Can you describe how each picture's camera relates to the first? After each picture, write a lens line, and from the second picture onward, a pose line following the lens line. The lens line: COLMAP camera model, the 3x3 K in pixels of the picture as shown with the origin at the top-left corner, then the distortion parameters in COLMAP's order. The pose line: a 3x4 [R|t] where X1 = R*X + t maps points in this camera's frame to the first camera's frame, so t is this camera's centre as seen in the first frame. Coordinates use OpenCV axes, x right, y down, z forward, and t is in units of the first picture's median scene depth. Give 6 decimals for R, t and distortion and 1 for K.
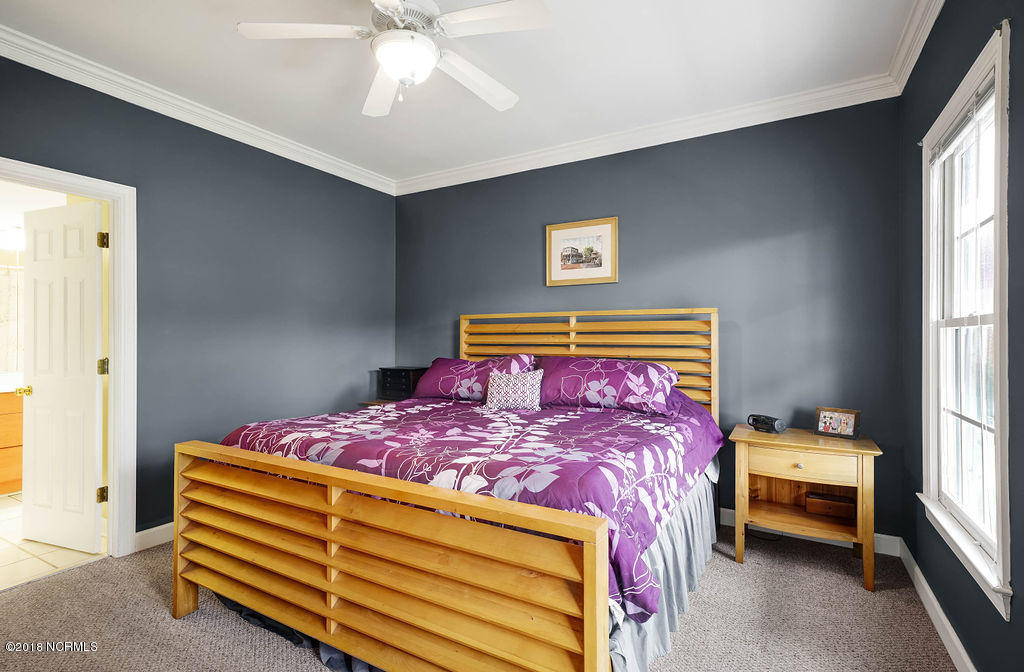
lens RADIAL K [[483.2, 0, 512.1], [0, 483.2, 331.1], [0, 0, 1]] dist [0.016982, 0.000144]
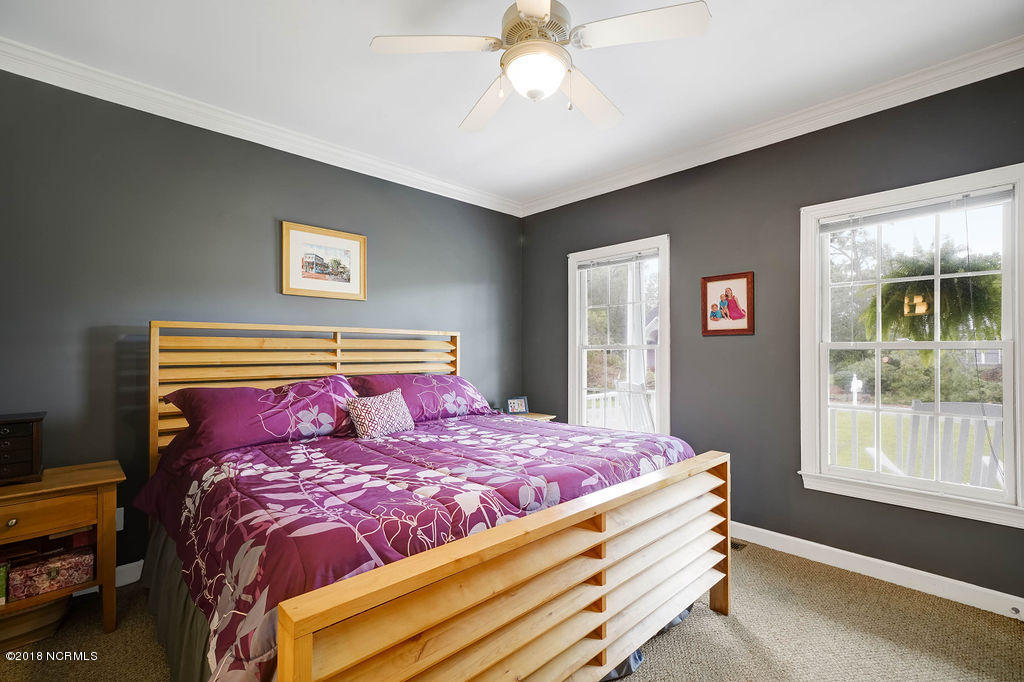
lens RADIAL K [[446.7, 0, 509.9], [0, 446.7, 350.7], [0, 0, 1]] dist [0.003231, 0.000262]
pose [[0.299516, 0.004447, 0.954081, -0.588879], [-0.007339, 0.999970, -0.002357, 0.003946], [-0.954063, -0.006296, 0.299540, 0.428235]]
